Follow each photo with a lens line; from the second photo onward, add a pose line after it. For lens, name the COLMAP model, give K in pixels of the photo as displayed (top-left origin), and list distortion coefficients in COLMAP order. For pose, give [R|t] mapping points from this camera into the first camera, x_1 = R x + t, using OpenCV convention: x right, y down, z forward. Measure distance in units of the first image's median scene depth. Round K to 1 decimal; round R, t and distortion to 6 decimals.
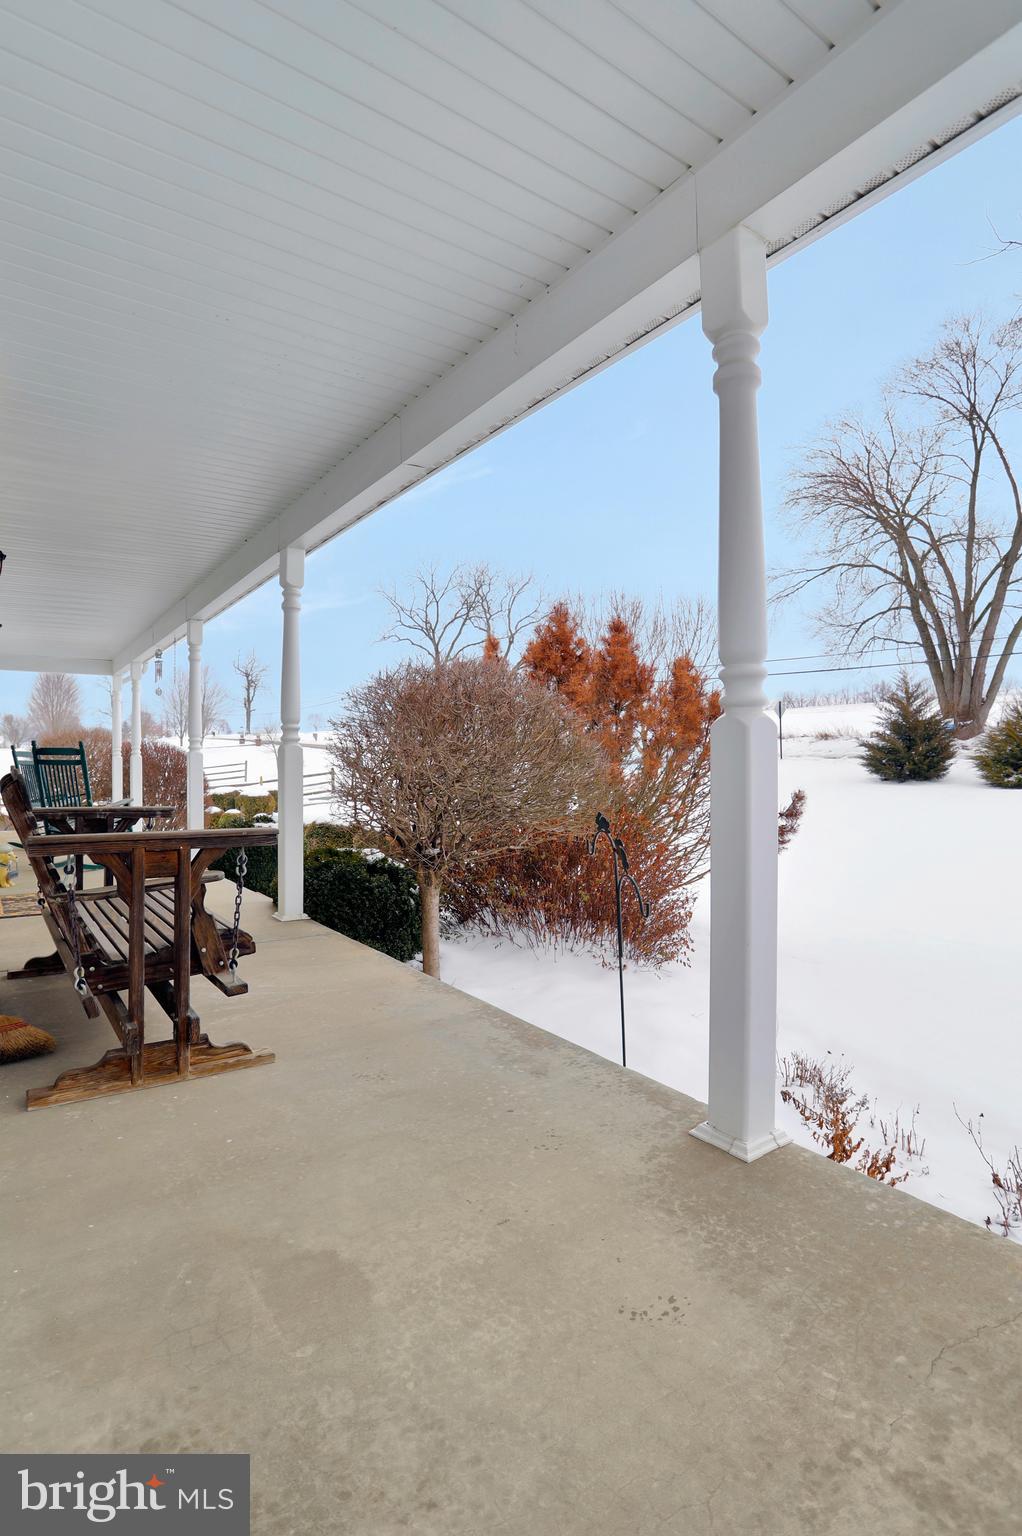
lens RADIAL K [[743.5, 0, 506.8], [0, 743.5, 765.3], [0, 0, 1]] dist [-0.040523, 0.005514]
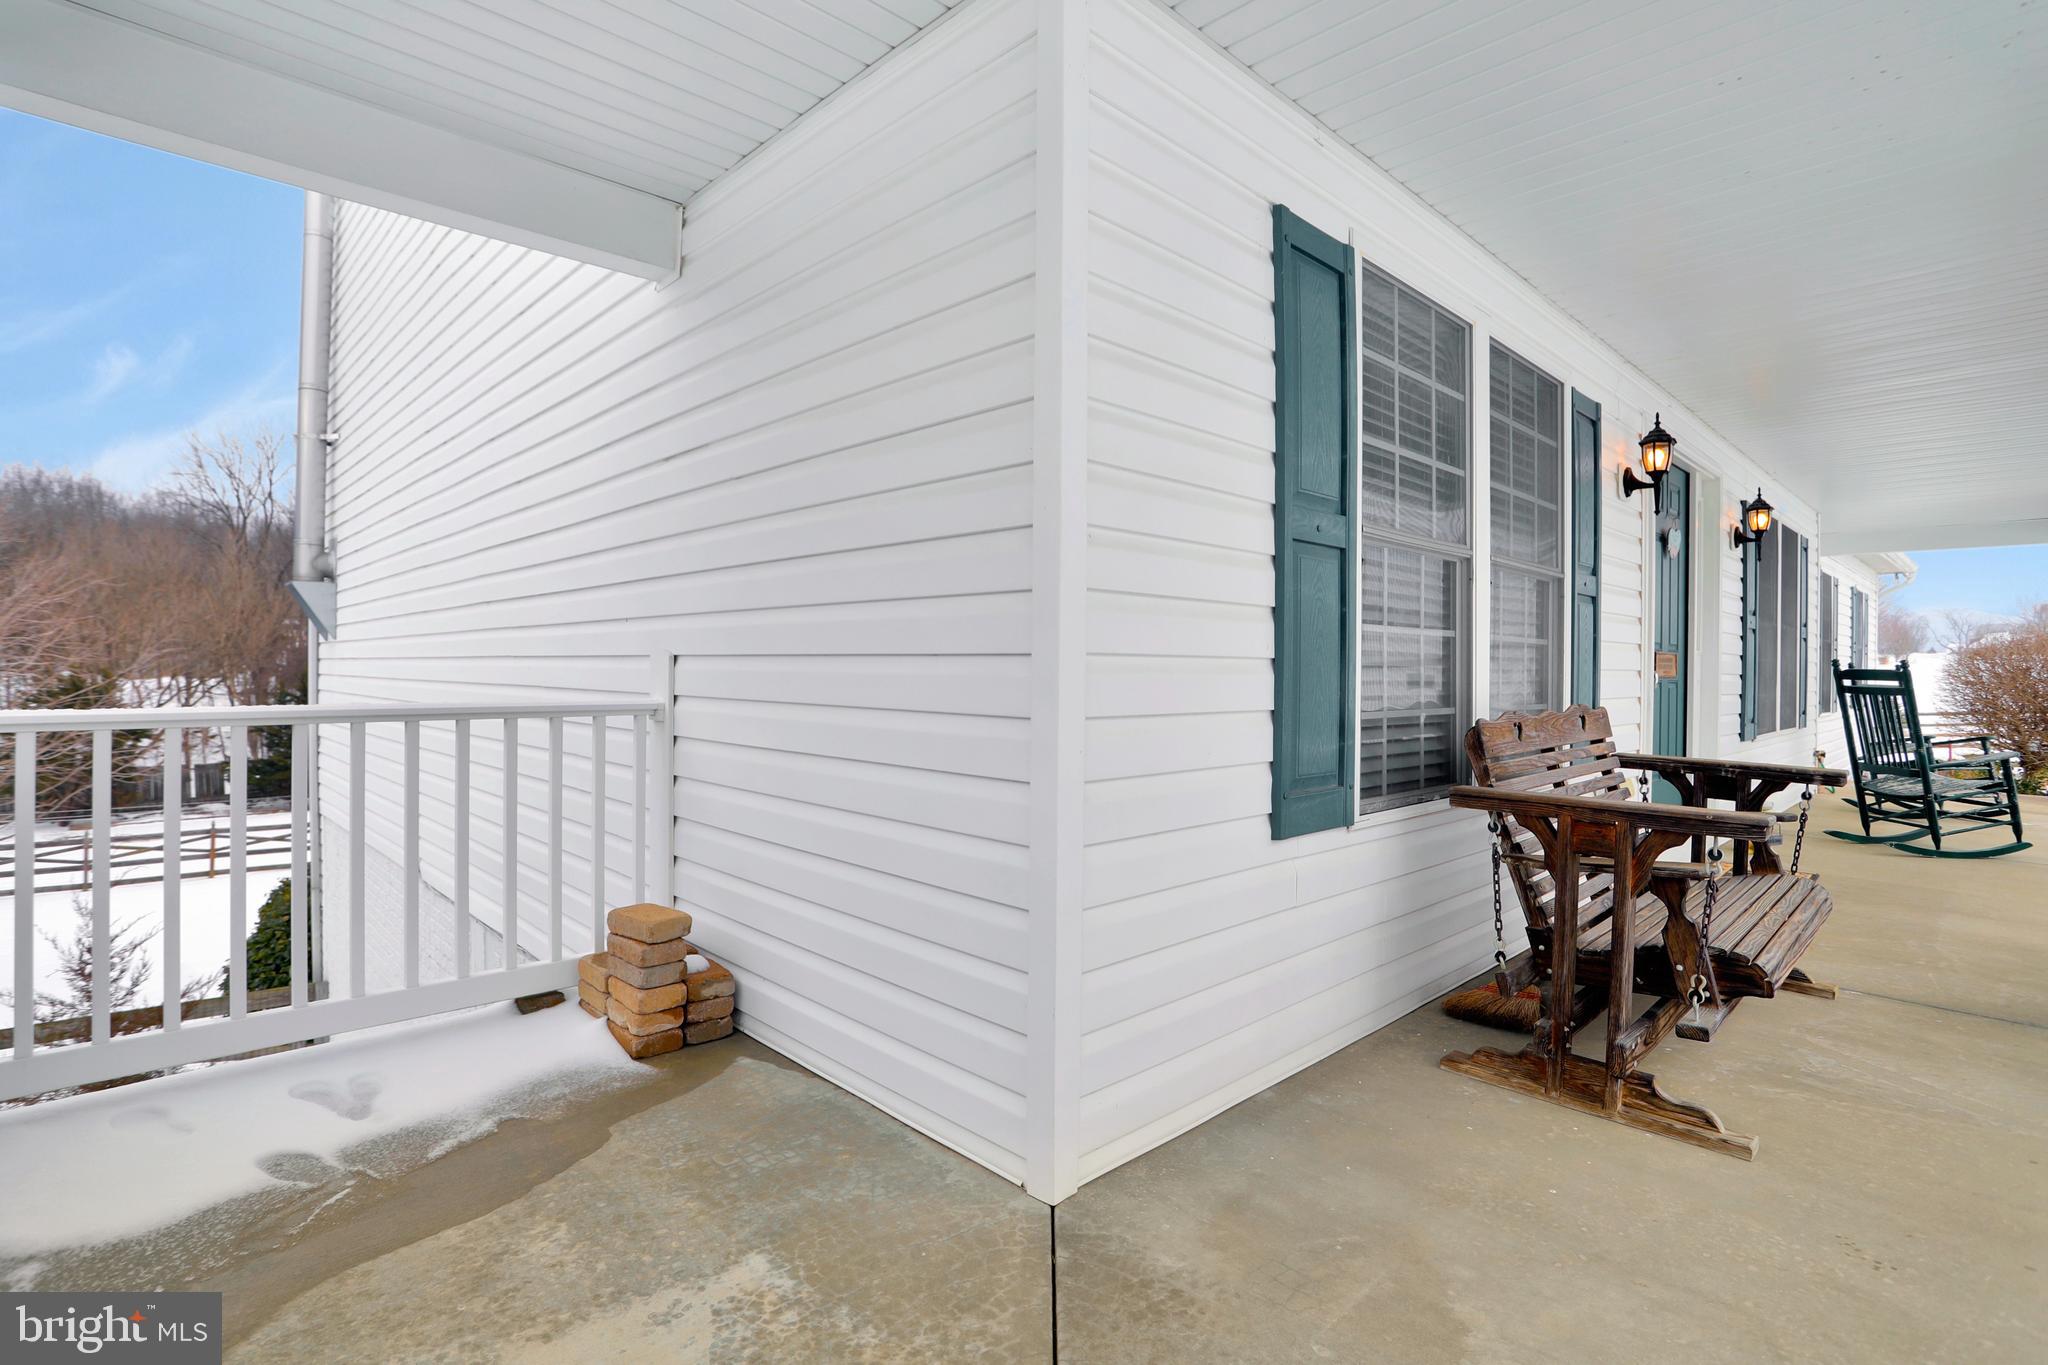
lens RADIAL K [[991.3, 0, 1017.3], [0, 991.3, 677.2], [0, 0, 1]] dist [-0.040523, 0.005514]
pose [[0.143506, 0.002369, -0.989647, 0.485962], [-0.004910, 0.999987, 0.001682, -0.040788], [0.989637, 0.004618, 0.143515, 0.218528]]
